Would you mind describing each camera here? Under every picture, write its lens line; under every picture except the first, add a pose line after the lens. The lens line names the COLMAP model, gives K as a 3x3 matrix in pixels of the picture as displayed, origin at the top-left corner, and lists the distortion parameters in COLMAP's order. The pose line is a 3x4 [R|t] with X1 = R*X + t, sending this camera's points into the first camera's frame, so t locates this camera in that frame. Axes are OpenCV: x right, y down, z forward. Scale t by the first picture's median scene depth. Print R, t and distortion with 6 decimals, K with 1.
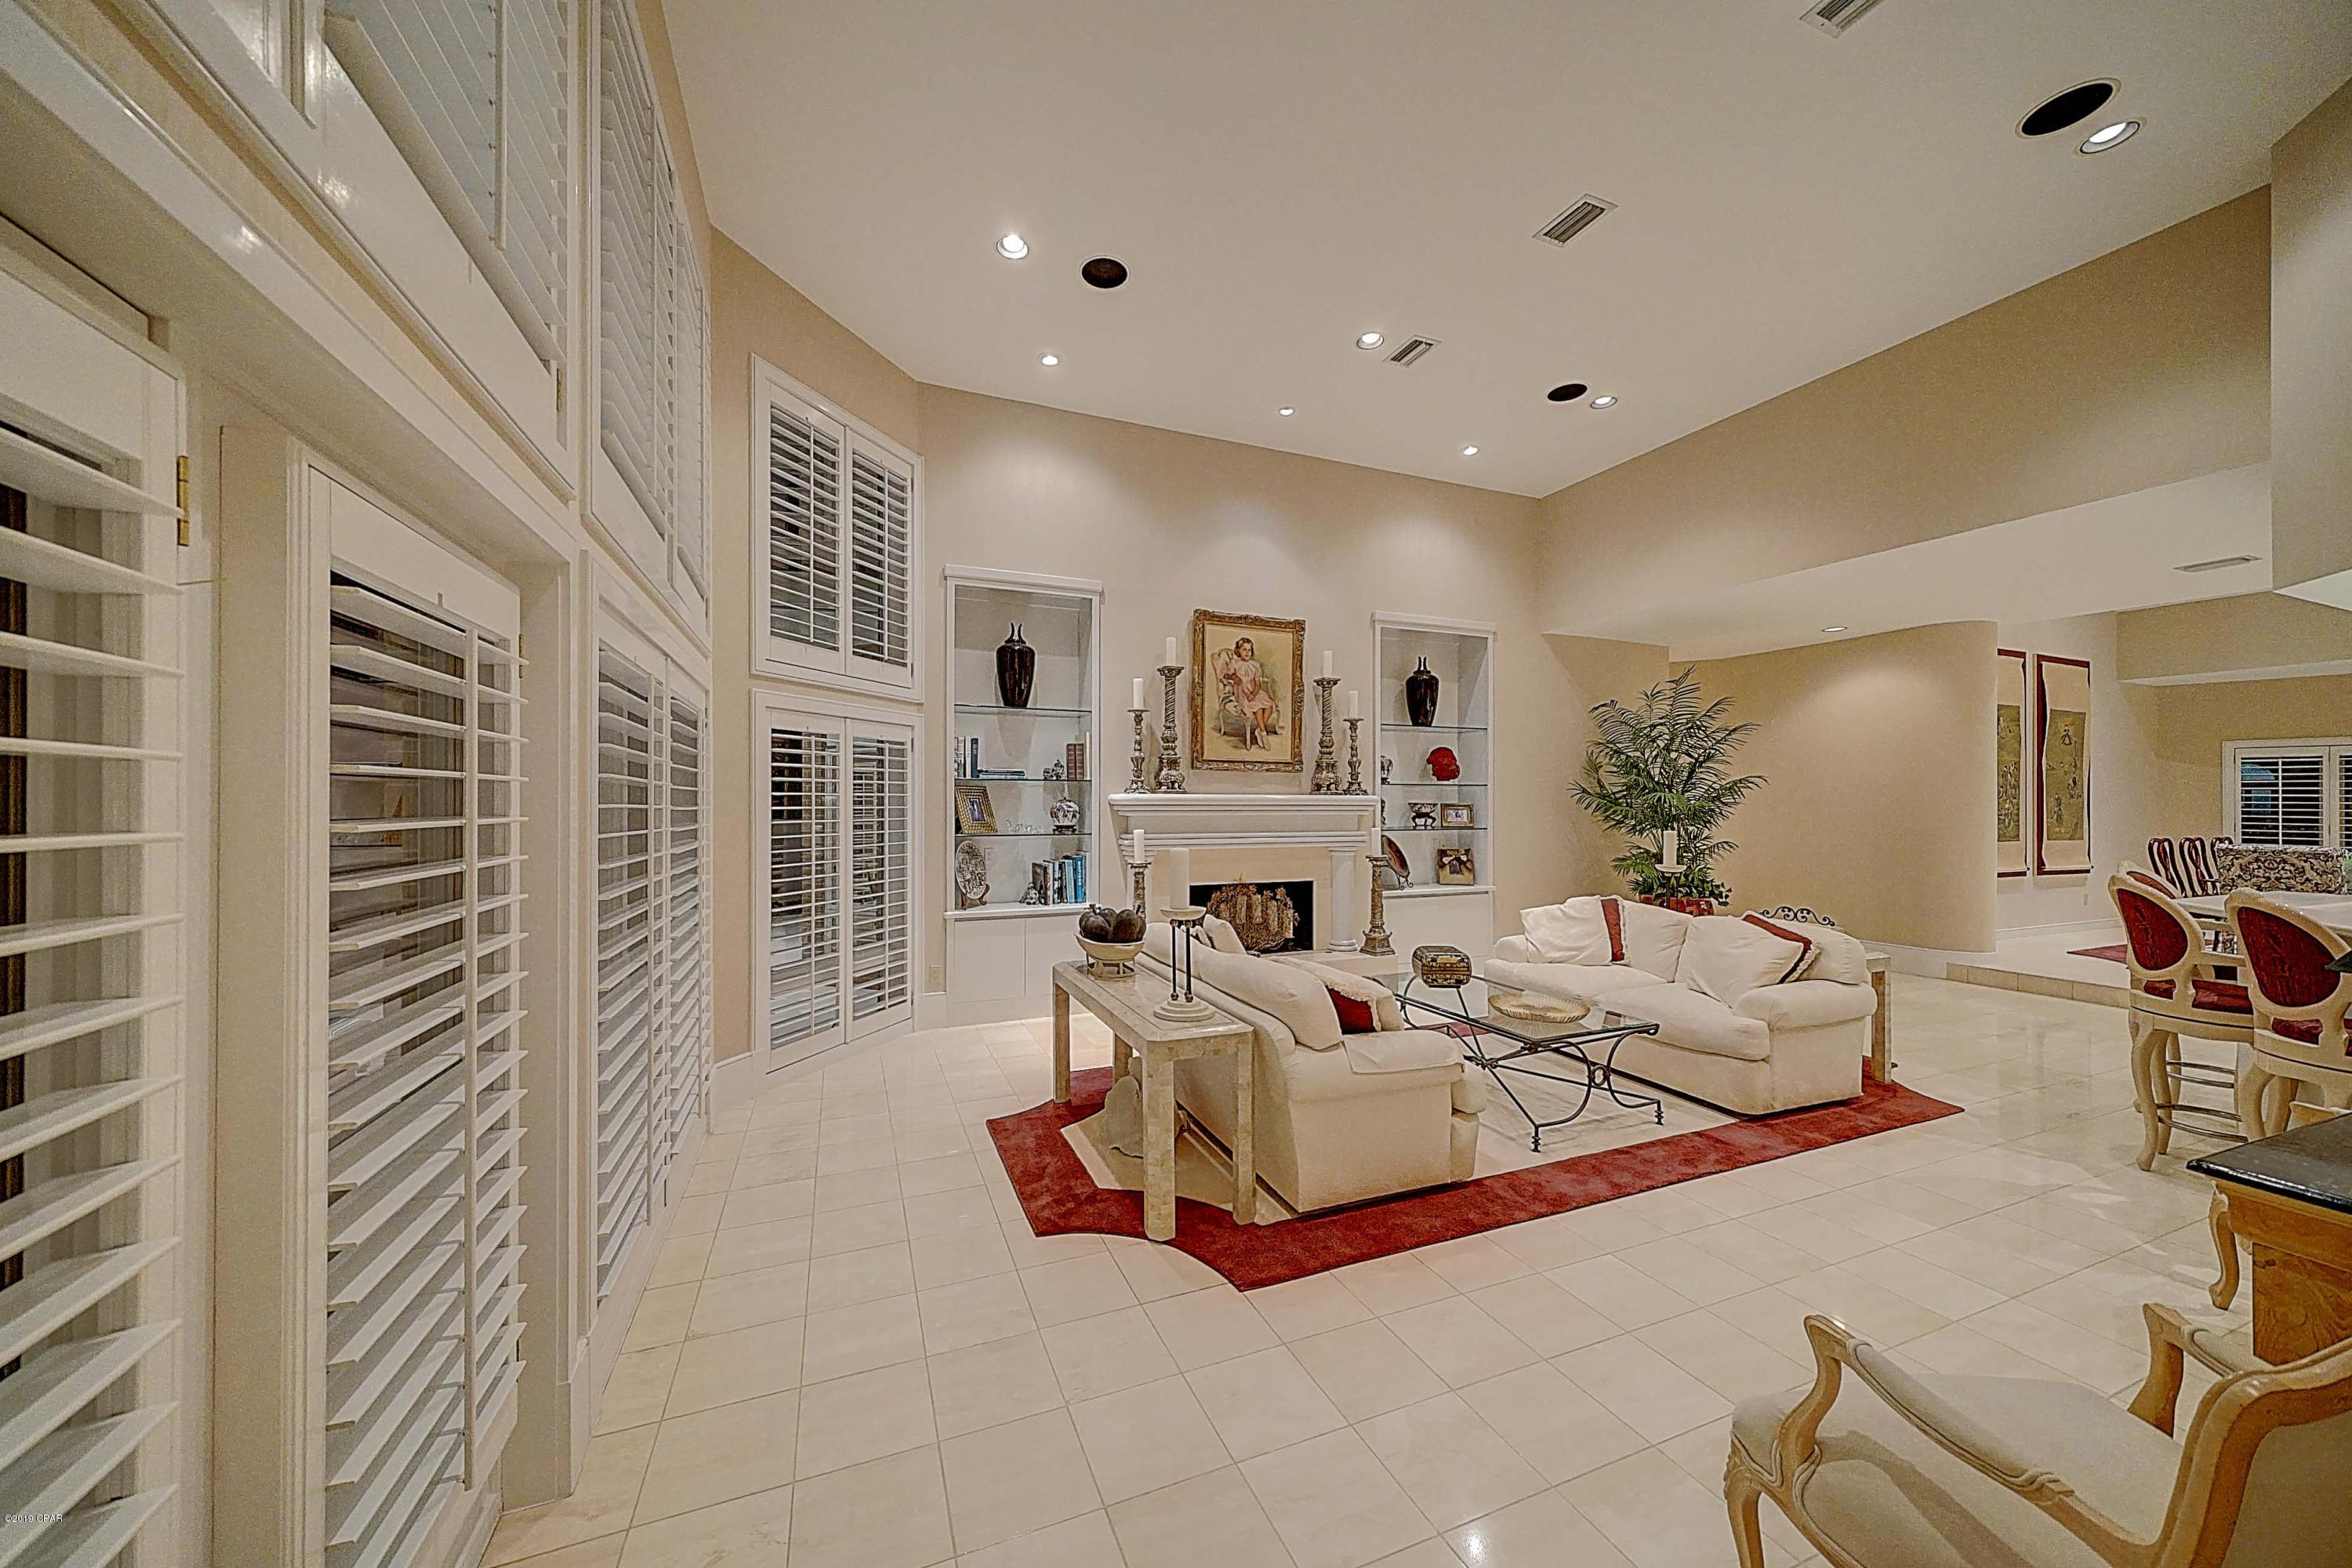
lens RADIAL K [[807.6, 0, 1170.1], [0, 807.6, 795.6], [0, 0, 1]] dist [0.000825, 0.000081]
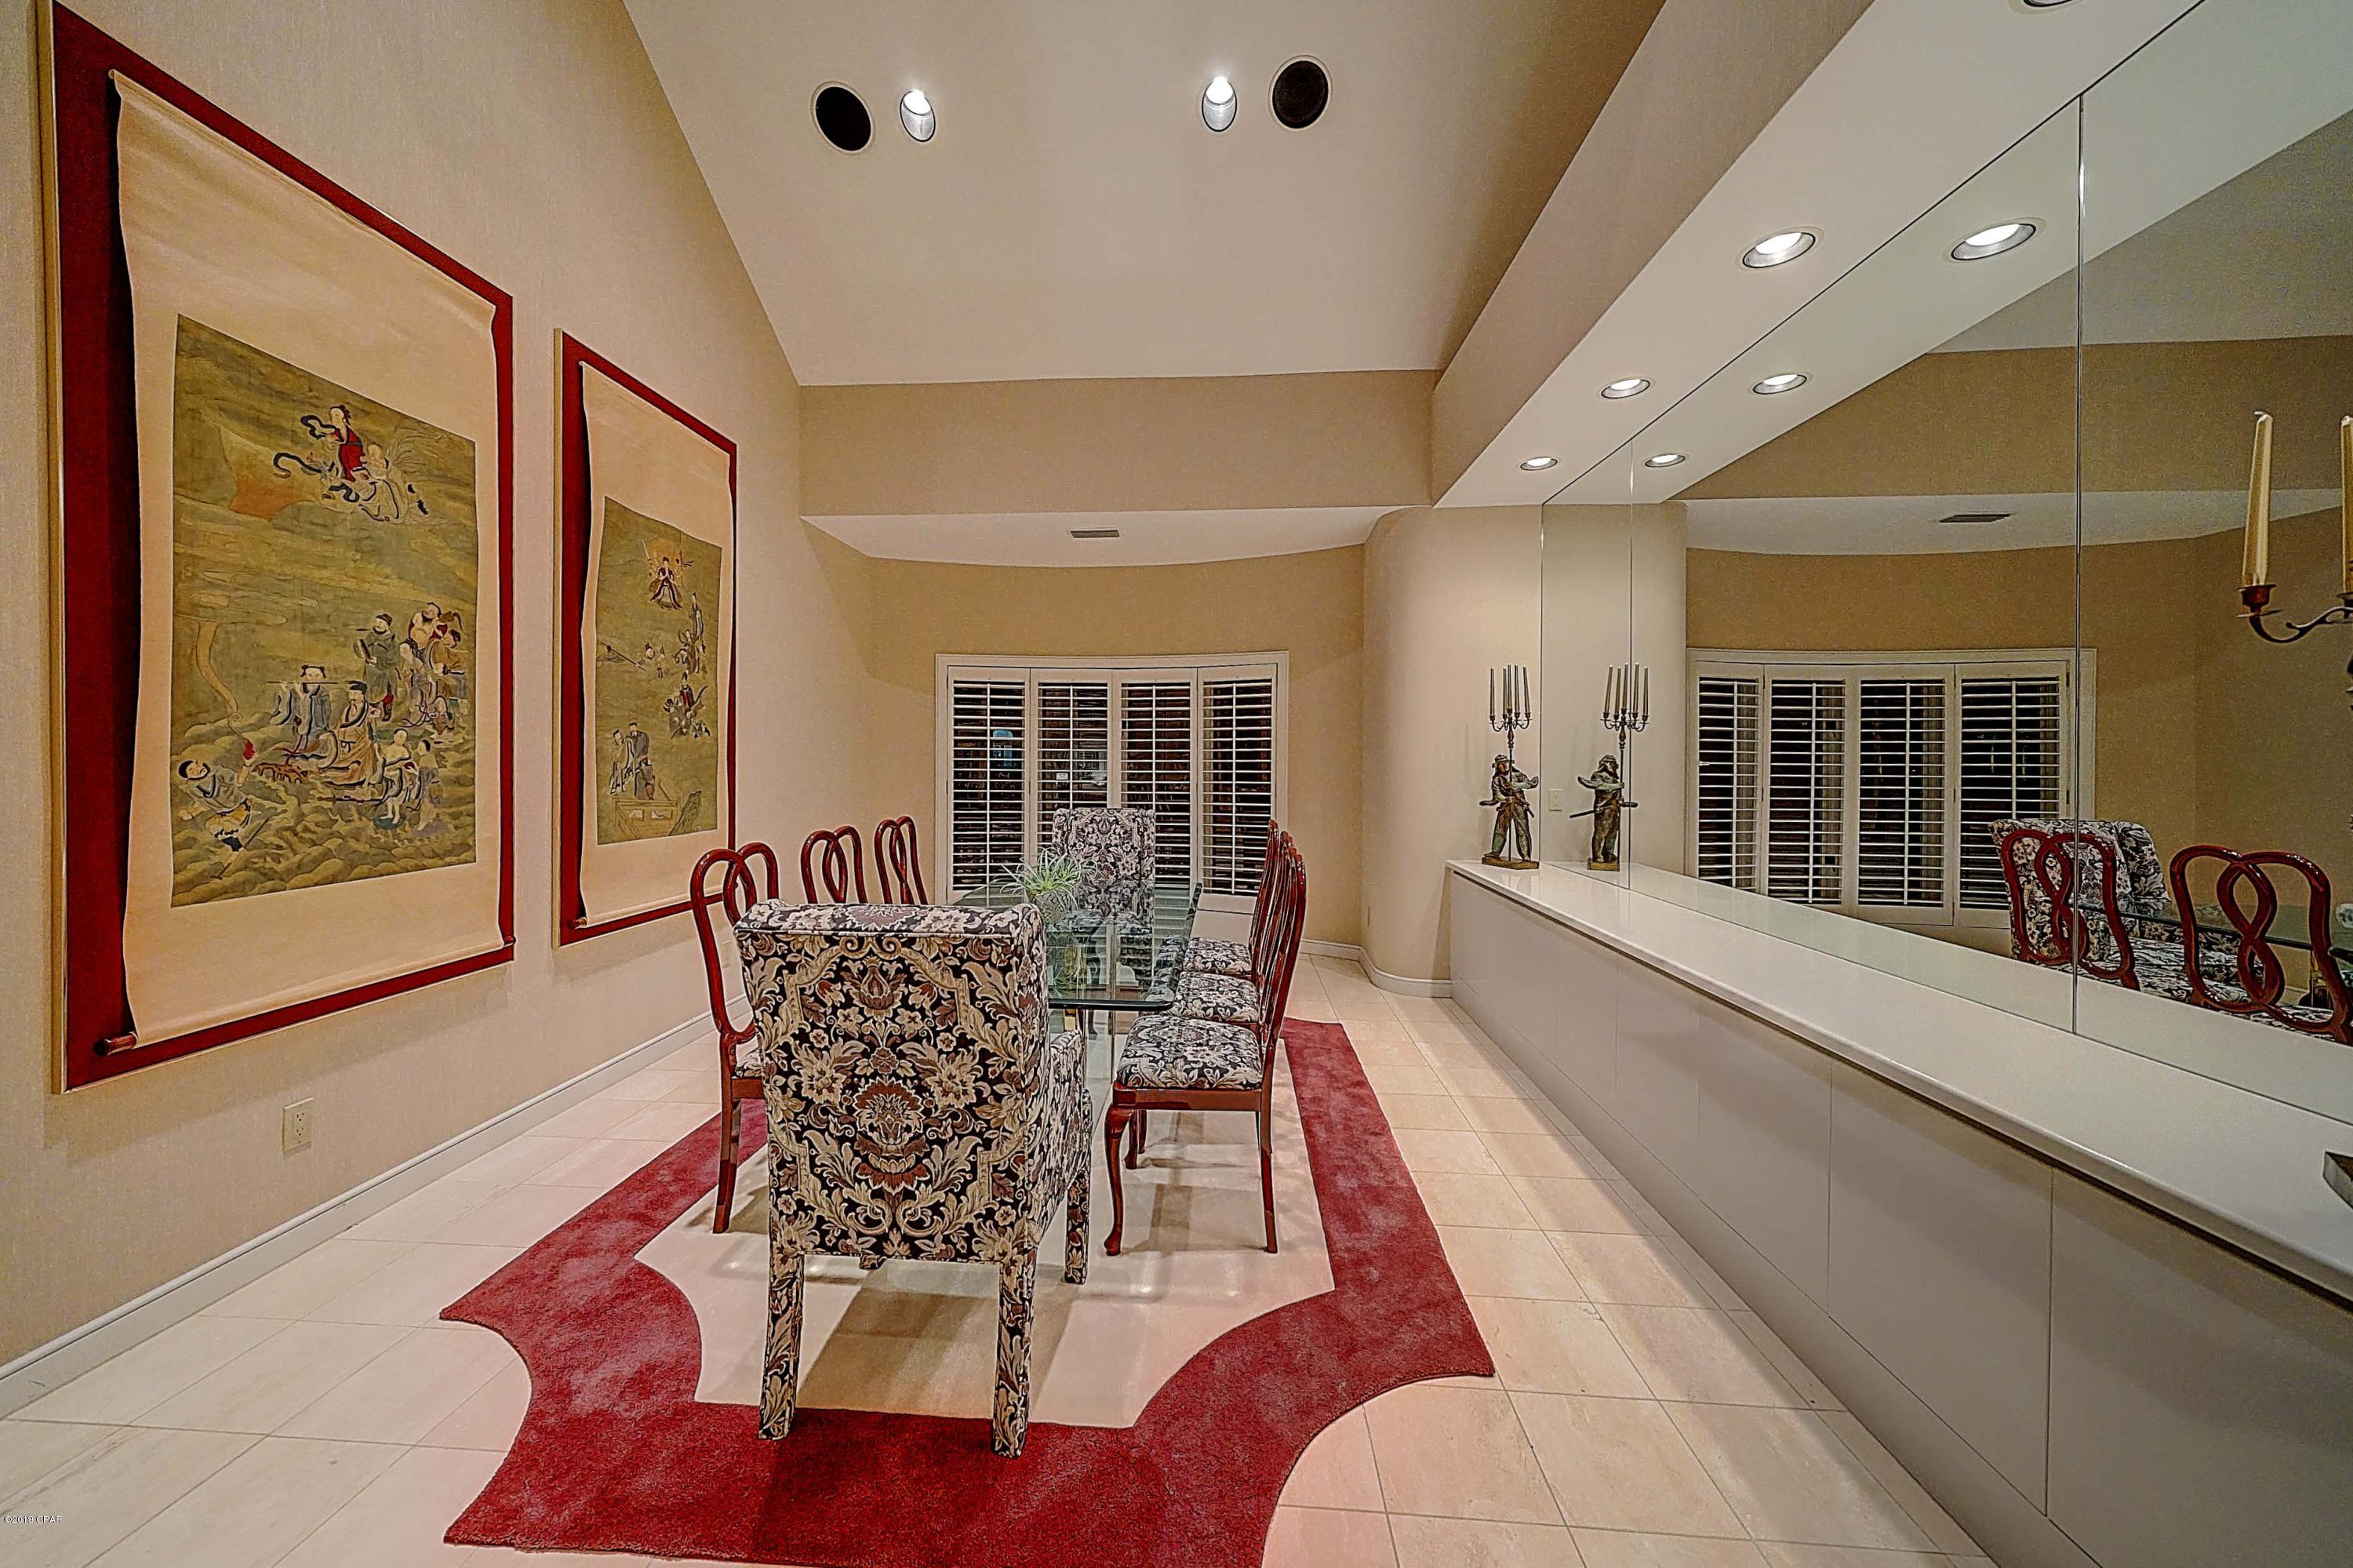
lens RADIAL K [[807.9, 0, 1171.0], [0, 807.9, 765.1], [0, 0, 1]] dist [0.000825, 0.000081]
pose [[0.432149, -0.010267, 0.901744, 0.863262], [-0.011132, 0.999798, 0.016719, 0.008992], [-0.901734, -0.017263, 0.431948, 0.596204]]
